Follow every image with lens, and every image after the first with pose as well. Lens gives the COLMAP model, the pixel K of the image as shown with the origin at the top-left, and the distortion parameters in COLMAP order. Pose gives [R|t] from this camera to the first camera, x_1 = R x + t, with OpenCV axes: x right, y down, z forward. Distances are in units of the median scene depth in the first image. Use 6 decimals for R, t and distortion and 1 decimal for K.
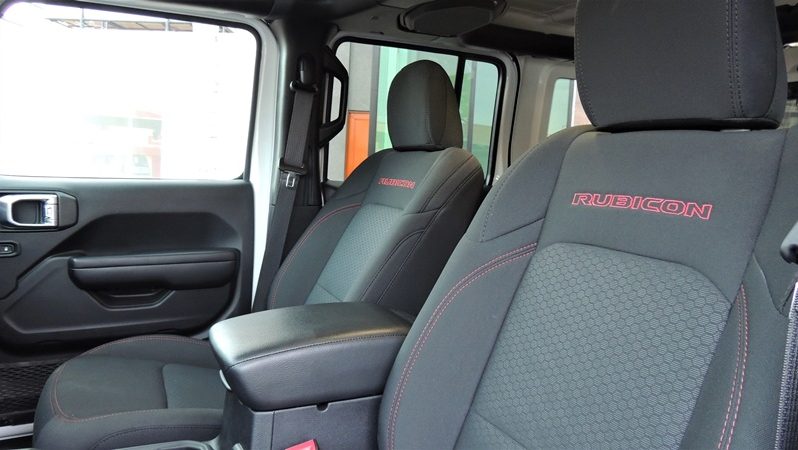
lens RADIAL K [[570.2, 0, 399.0], [0, 570.2, 225.0], [0, 0, 1]] dist [-0.013031, -0.002883]
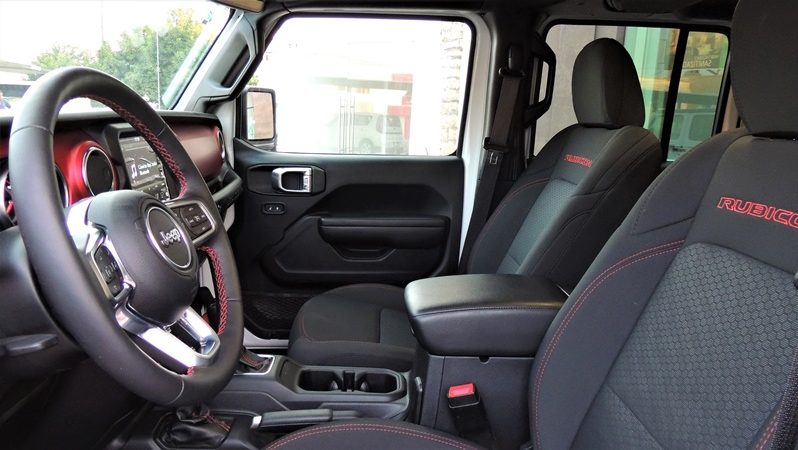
lens RADIAL K [[570.2, 0, 399.0], [0, 570.2, 225.0], [0, 0, 1]] dist [-0.013031, -0.002883]
pose [[0.913923, 0.066921, -0.400332, 0.103592], [-0.037925, 0.996079, 0.079930, -0.035862], [0.404111, -0.057868, 0.912878, -0.106274]]
